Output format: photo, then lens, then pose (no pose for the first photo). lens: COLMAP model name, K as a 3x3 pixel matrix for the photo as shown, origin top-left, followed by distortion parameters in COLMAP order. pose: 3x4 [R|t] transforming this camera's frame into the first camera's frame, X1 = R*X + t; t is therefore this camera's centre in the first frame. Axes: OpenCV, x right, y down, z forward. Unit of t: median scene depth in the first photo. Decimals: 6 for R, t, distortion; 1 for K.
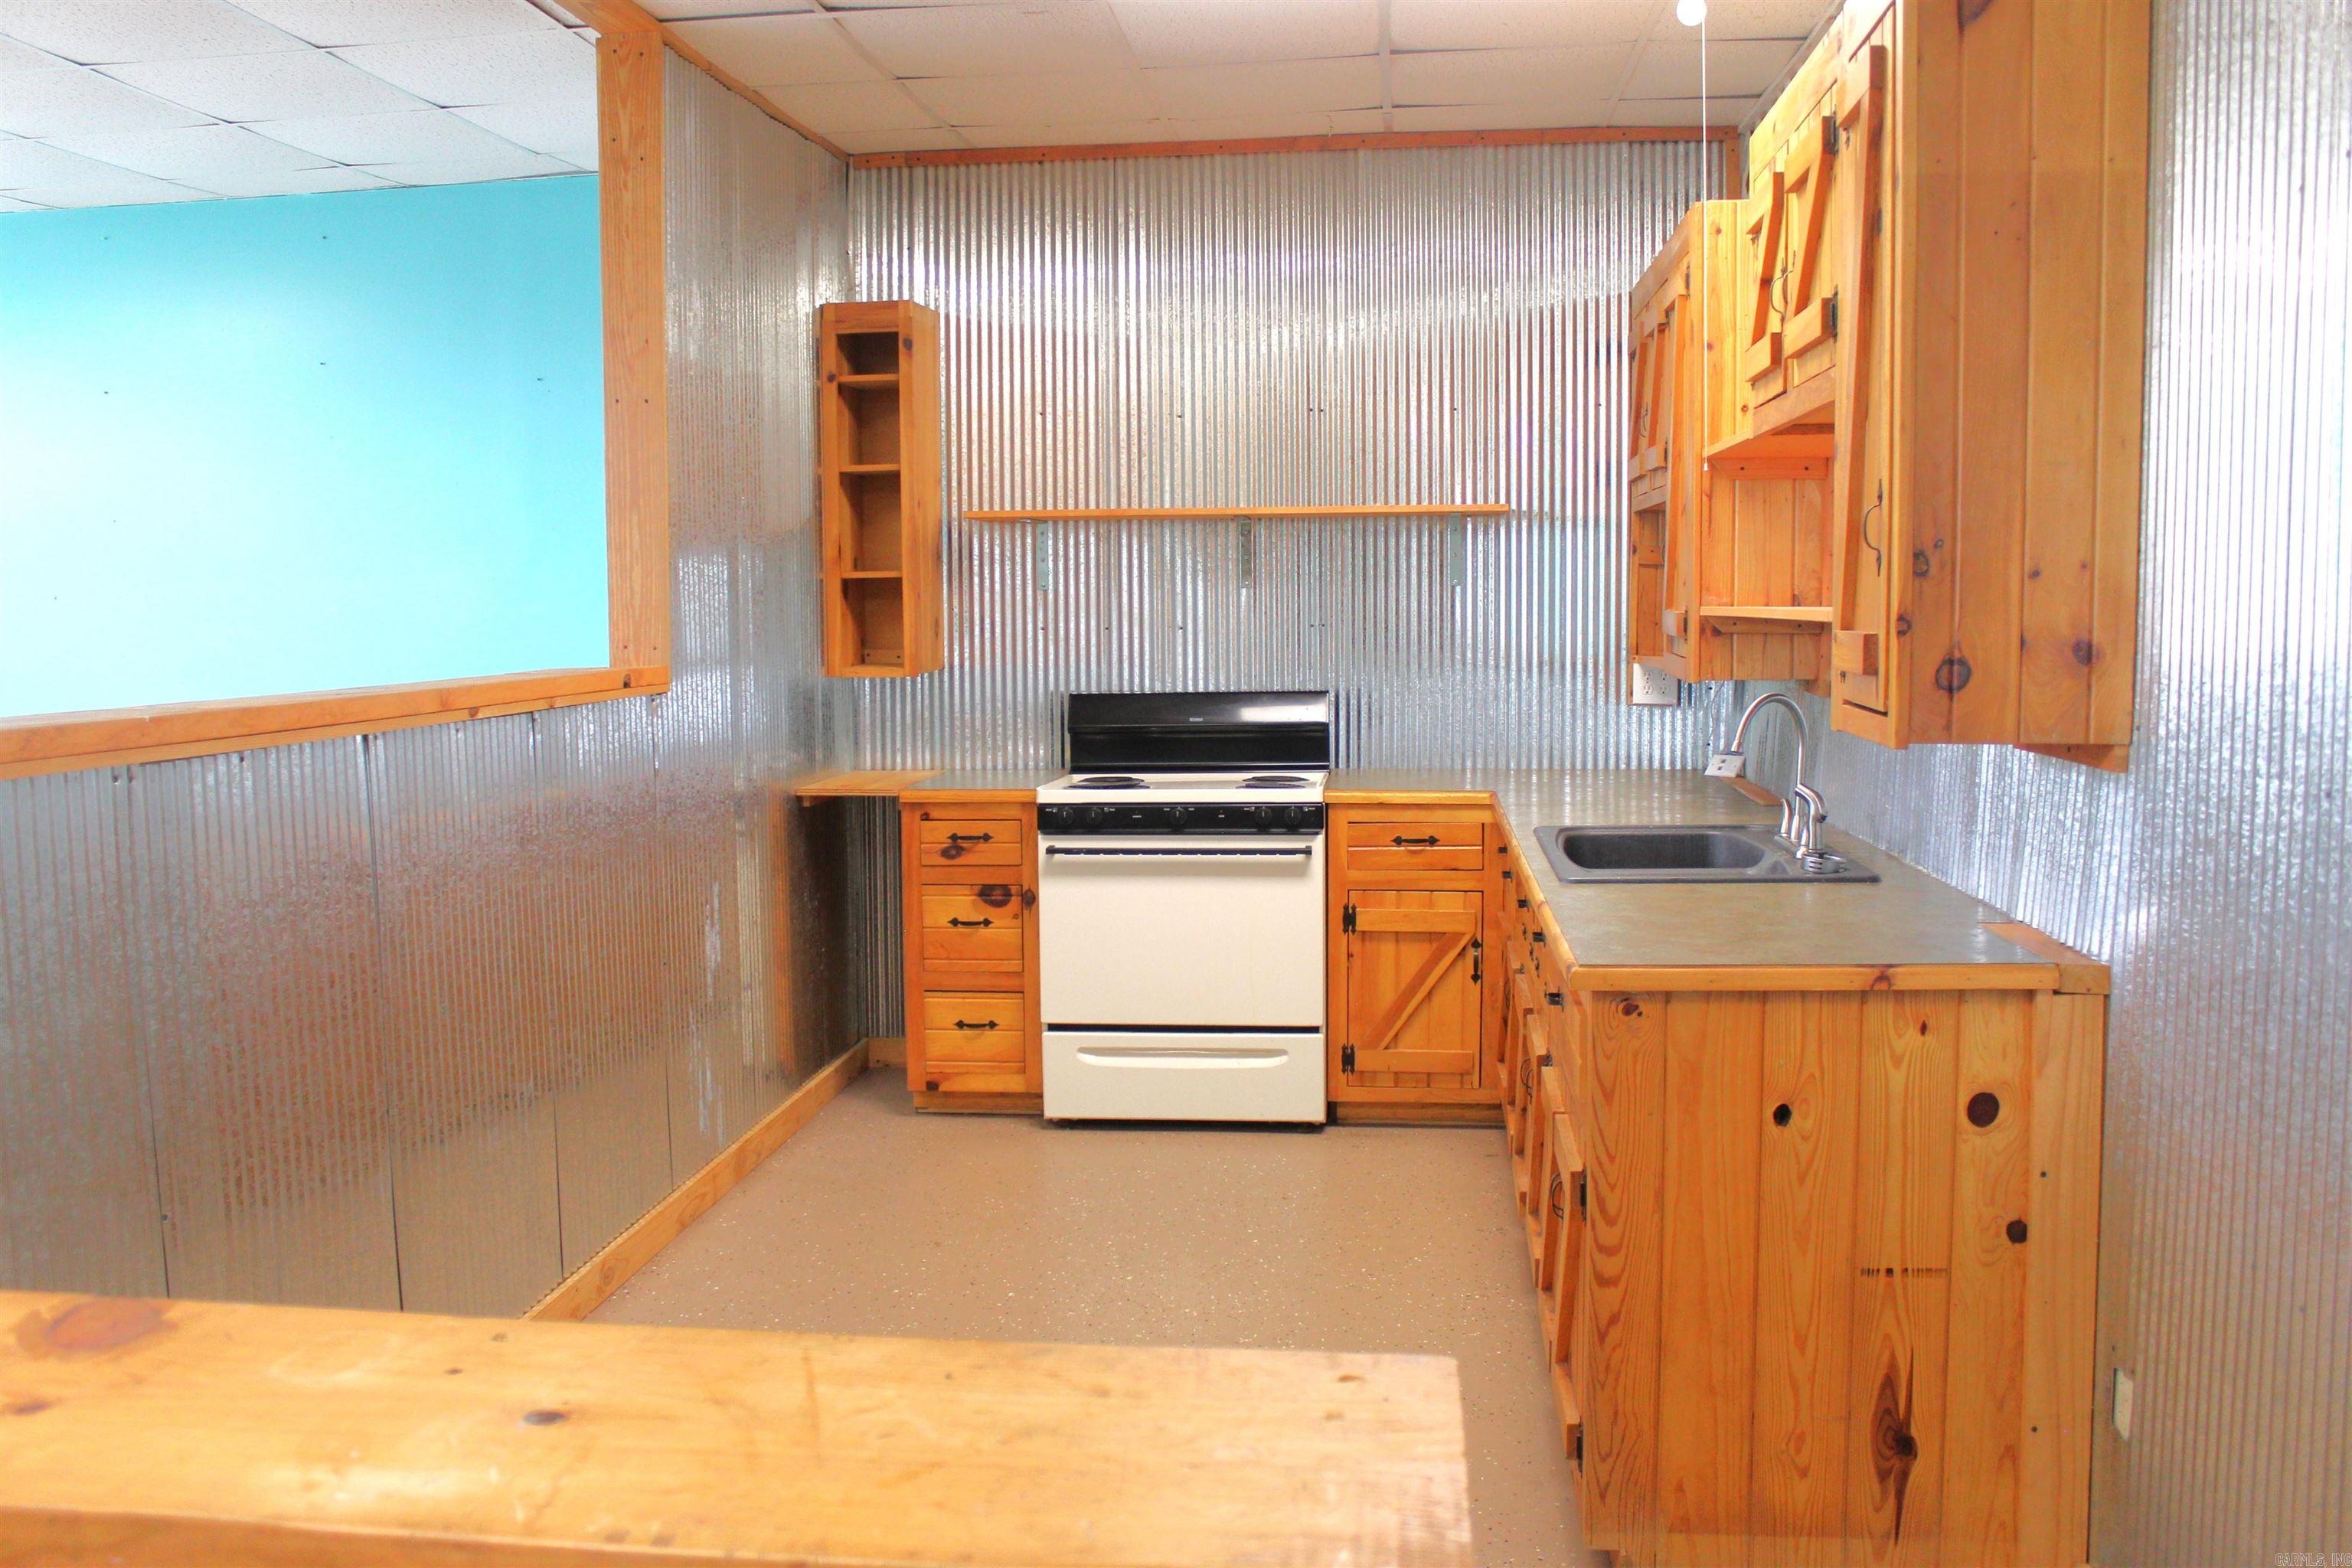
lens RADIAL K [[1914.0, 0, 1176.0], [0, 1914.0, 784.0], [0, 0, 1]] dist [-0.165884, 0.166666]
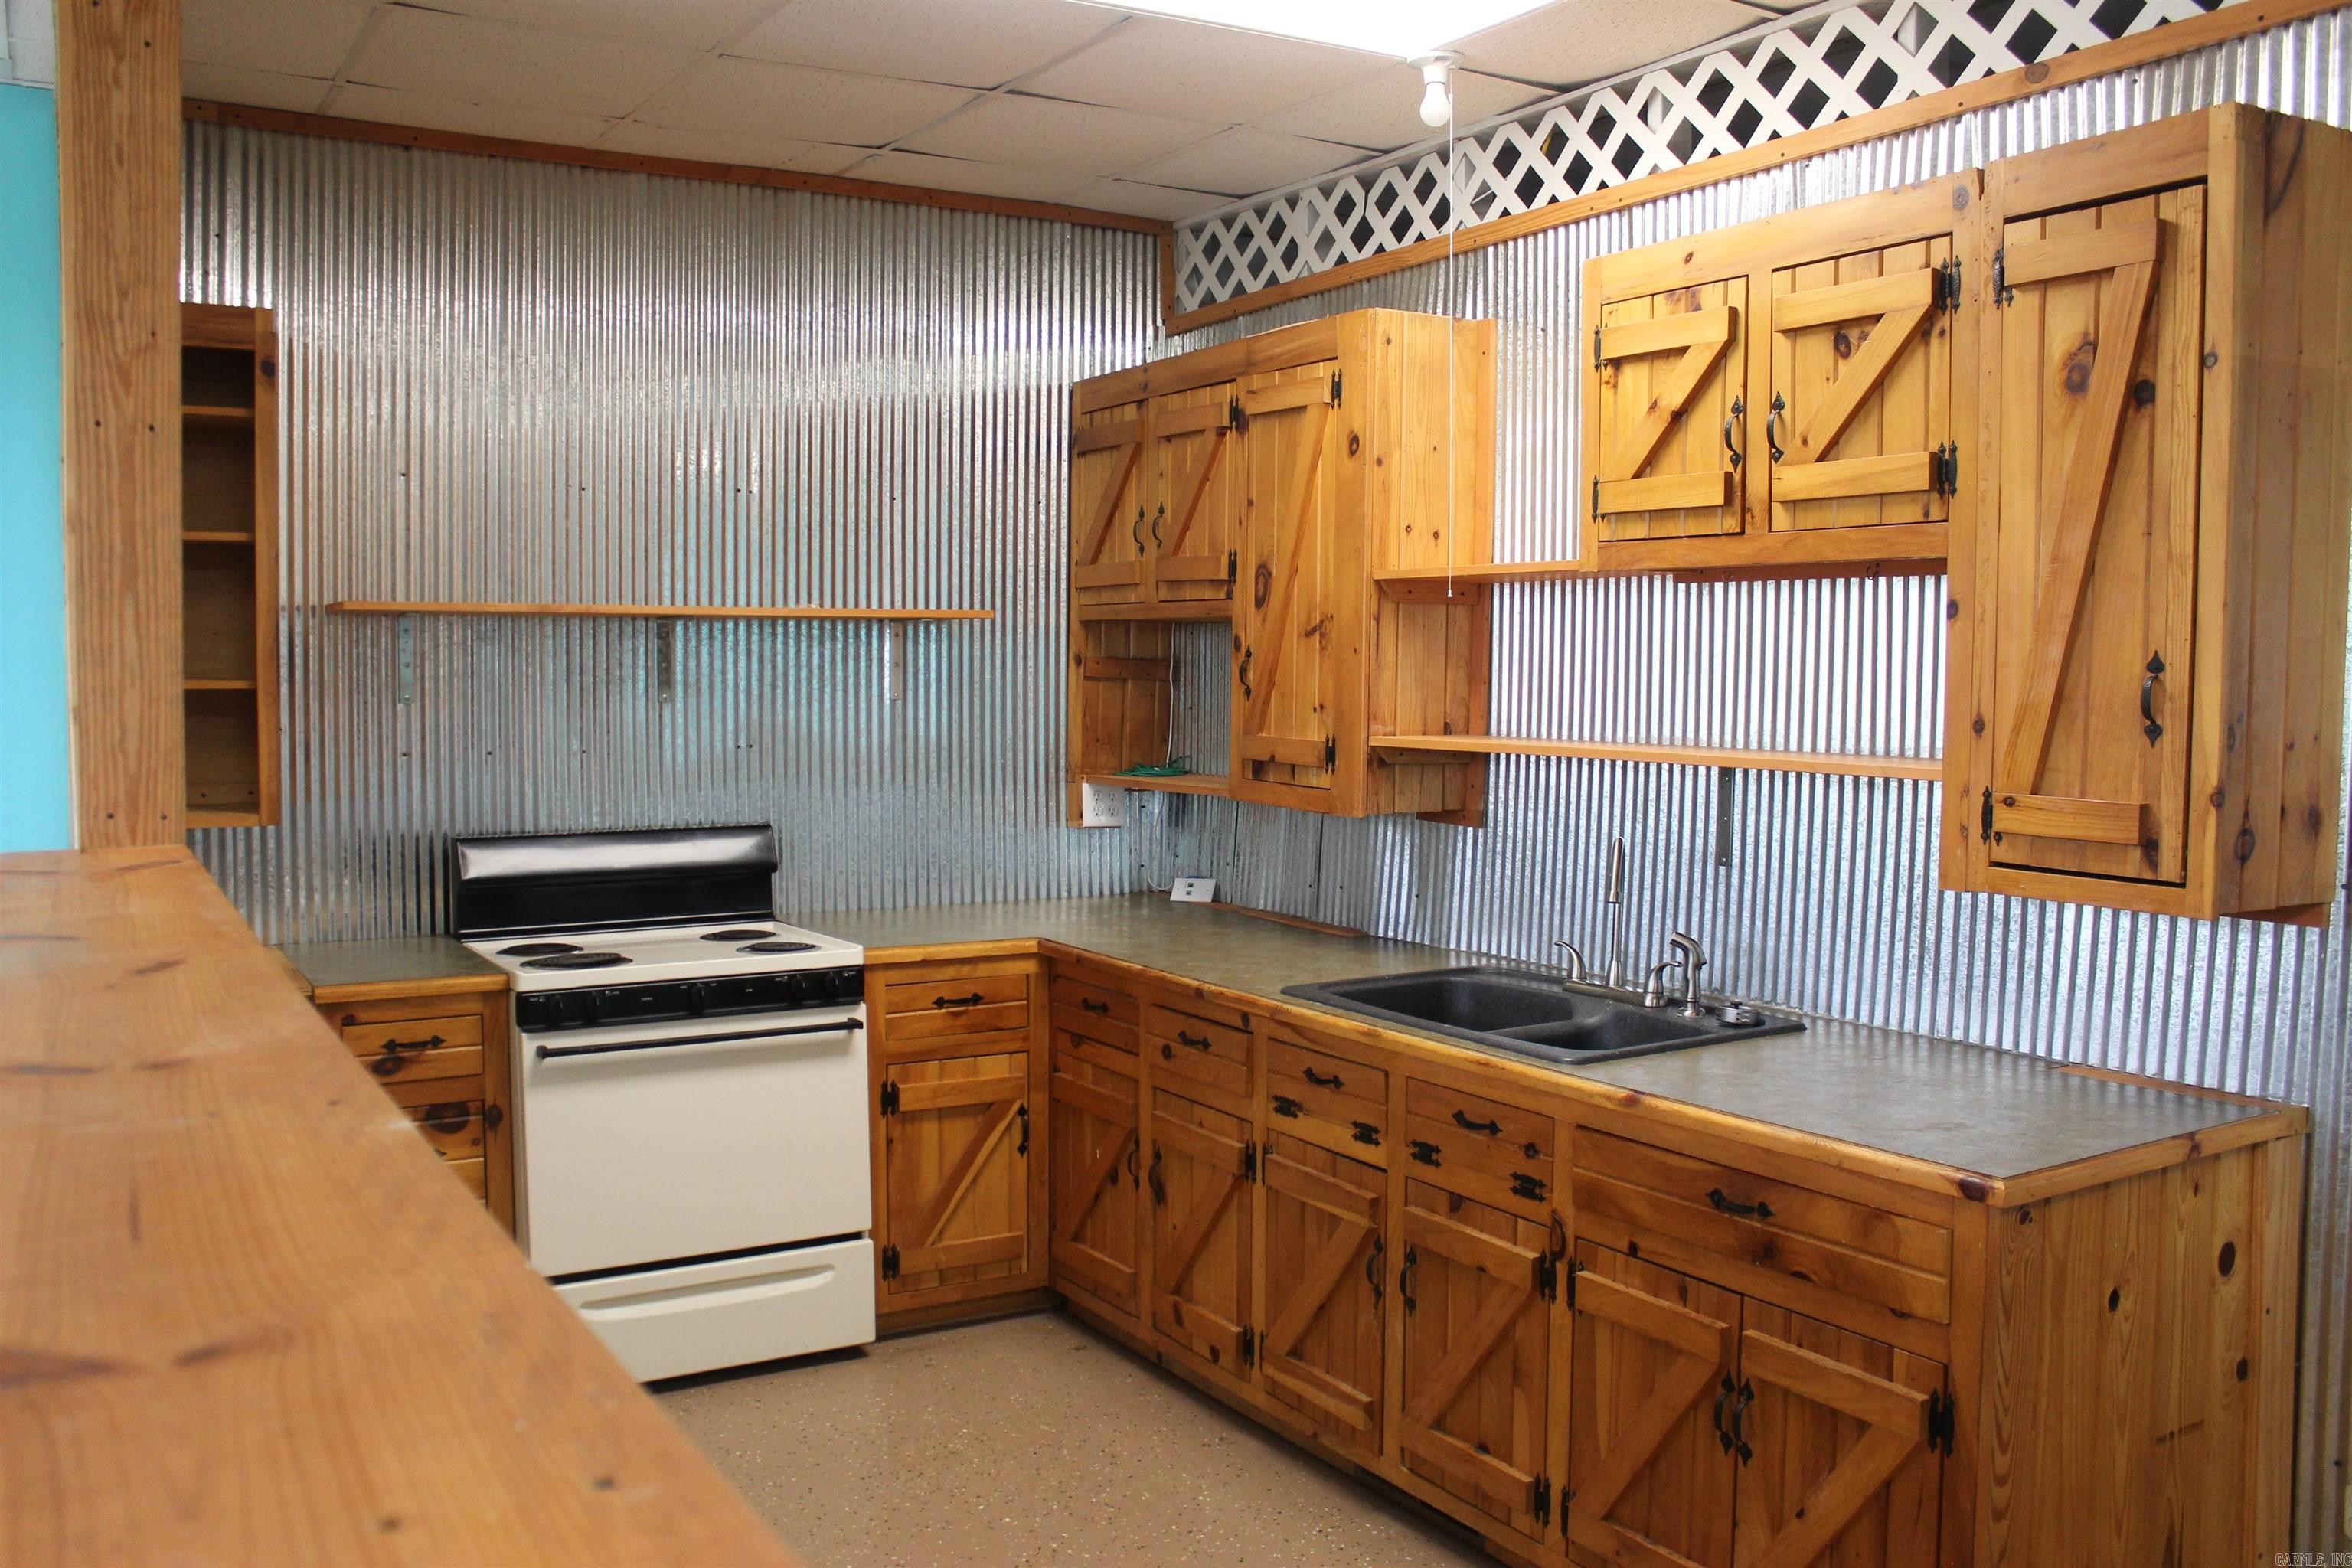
lens RADIAL K [[1914.0, 0, 1176.0], [0, 1914.0, 784.0], [0, 0, 1]] dist [-0.165884, 0.166666]
pose [[0.805442, -0.022589, 0.592244, -0.302832], [0.045198, 0.998705, -0.023376, -0.043393], [-0.590949, 0.045596, 0.805419, 0.242134]]
